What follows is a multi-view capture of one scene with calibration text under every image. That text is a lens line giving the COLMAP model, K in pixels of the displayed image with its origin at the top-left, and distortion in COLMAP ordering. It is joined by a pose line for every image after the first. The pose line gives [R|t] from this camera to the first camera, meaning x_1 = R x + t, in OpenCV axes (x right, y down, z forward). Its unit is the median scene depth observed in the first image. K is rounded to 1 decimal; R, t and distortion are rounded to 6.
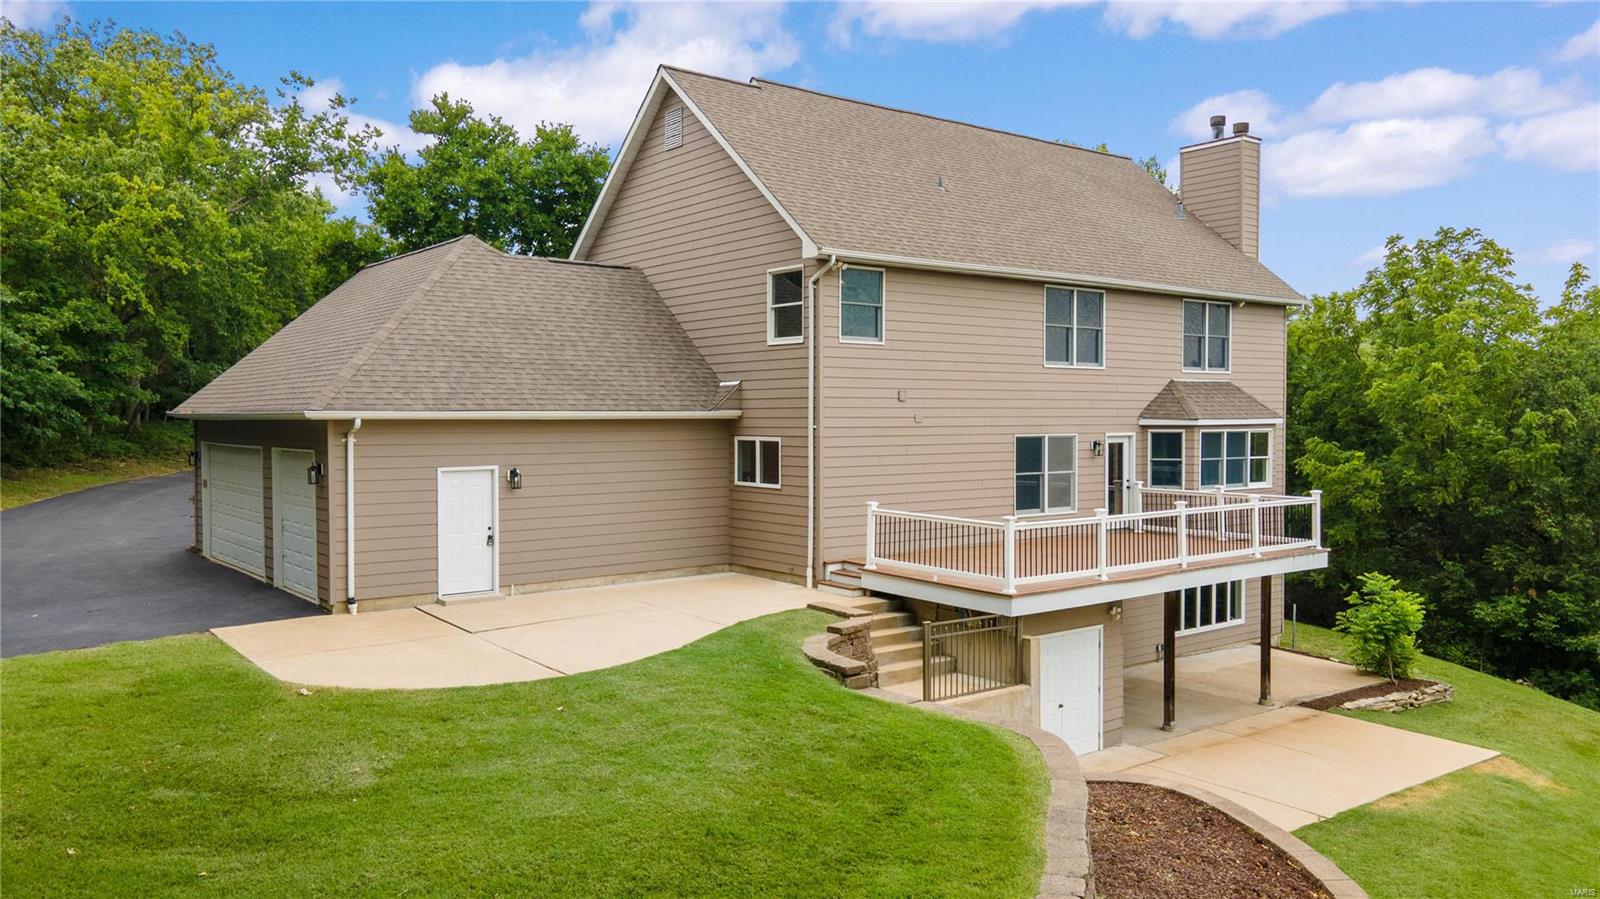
lens RADIAL K [[1173.9, 0, 800.0], [0, 1173.9, 449.5], [0, 0, 1]] dist [0.004826, 0.048608]
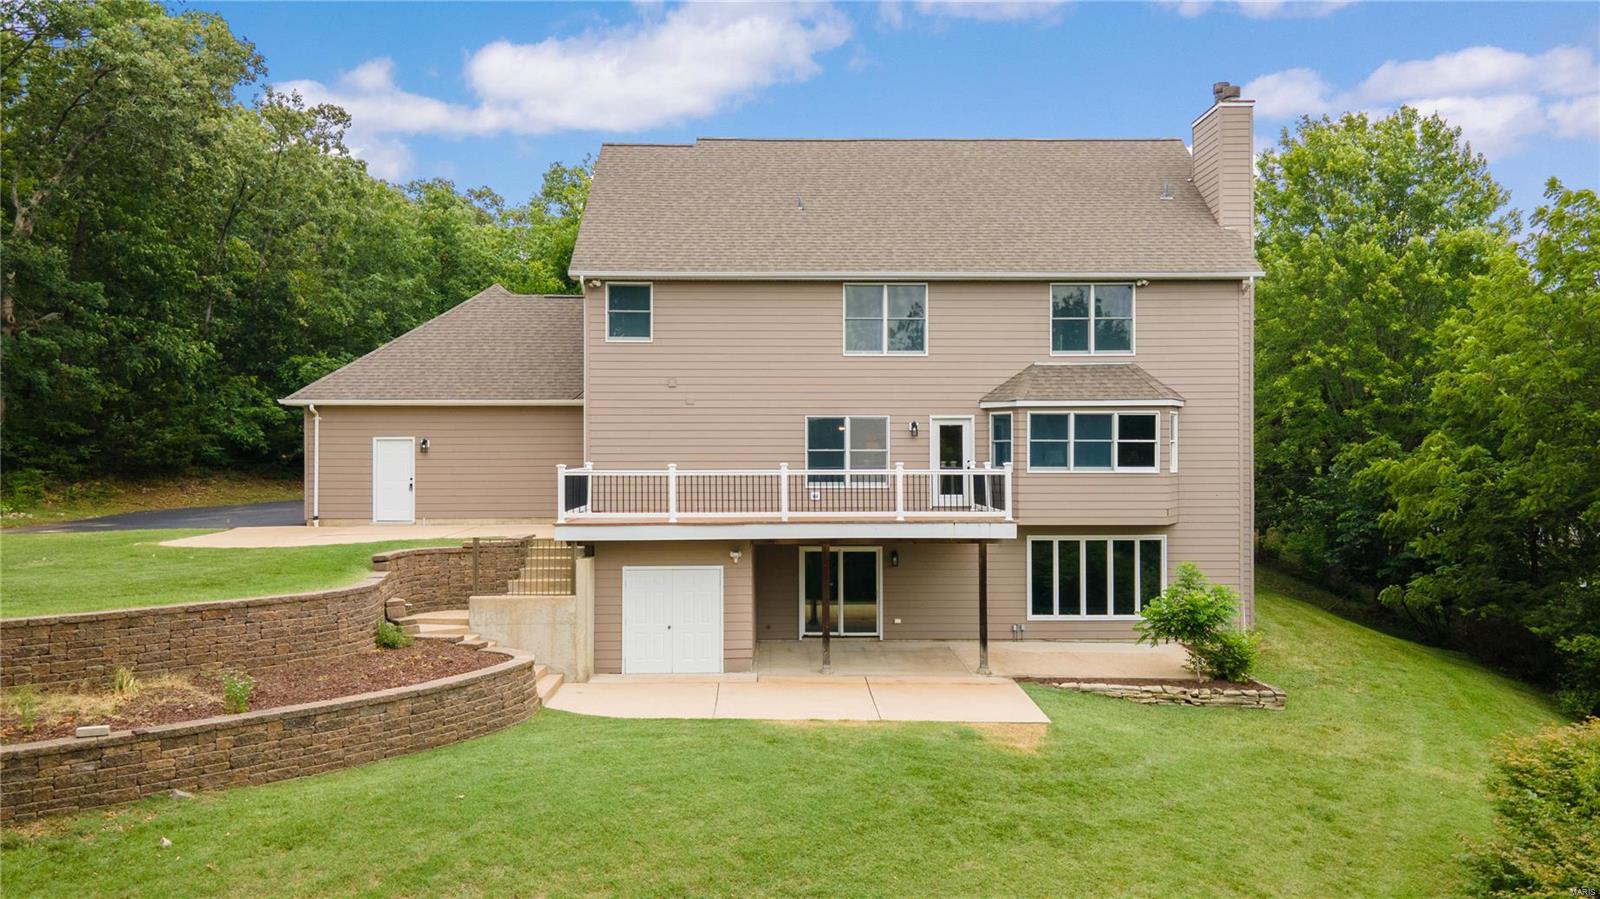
lens RADIAL K [[1173.9, 0, 800.0], [0, 1173.9, 449.5], [0, 0, 1]] dist [0.004826, 0.048608]
pose [[0.802168, -0.002255, -0.597094, 0.842953], [-0.017752, 0.999461, -0.027622, 0.051071], [0.596834, 0.032757, 0.801696, 0.077035]]
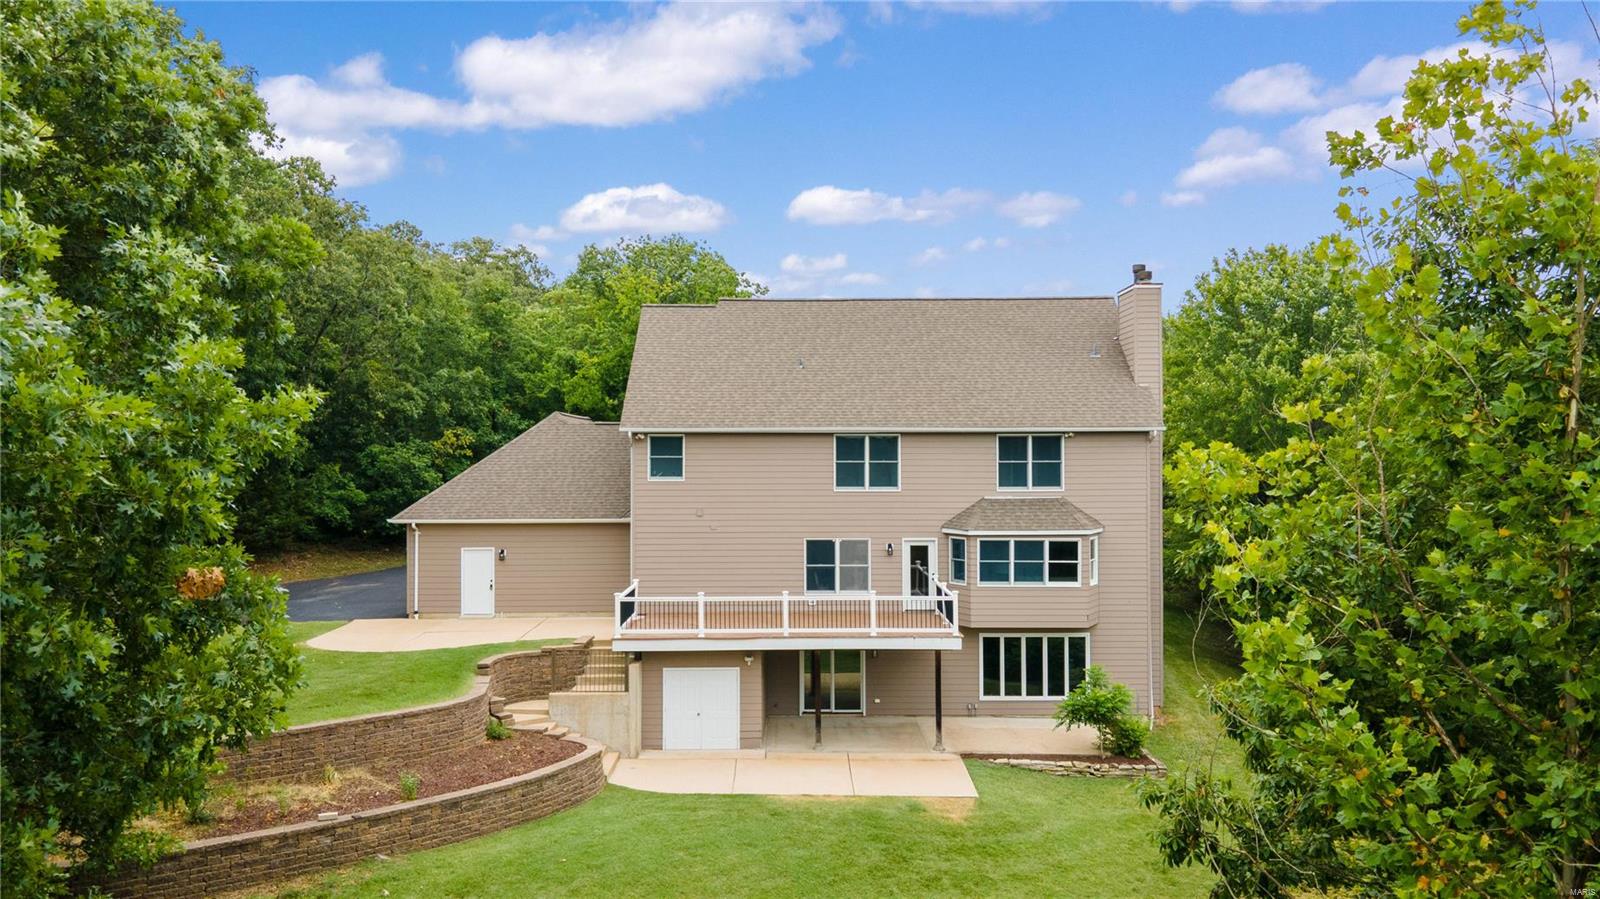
lens RADIAL K [[1159.0, 0, 800.0], [0, 1159.0, 449.5], [0, 0, 1]] dist [0.009997, -0.000005]
pose [[0.793250, -0.006720, -0.608859, 1.031635], [-0.017394, 0.999281, -0.033691, -0.072918], [0.608648, 0.037316, 0.792563, -0.145355]]
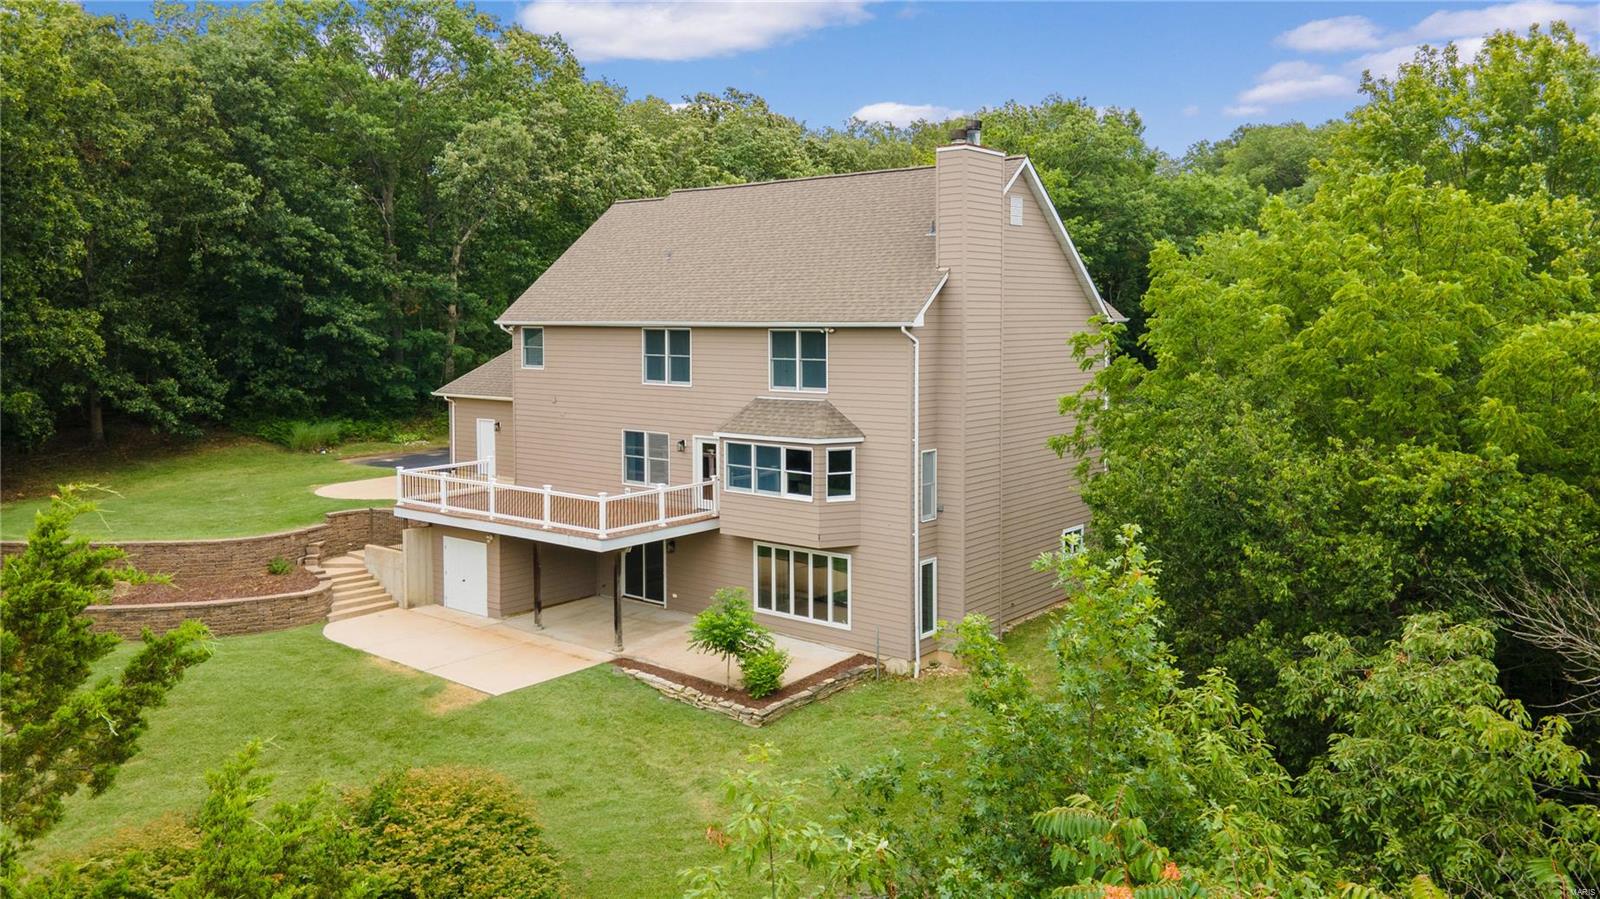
lens RADIAL K [[1140.9, 0, 802.2], [0, 1140.9, 366.7], [0, 0, 1]] dist [0.004954, 0.002302]
pose [[0.257470, 0.040378, -0.965442, 1.606713], [-0.032738, 0.998917, 0.033047, -0.144059], [0.965732, 0.023098, 0.258513, 0.822436]]
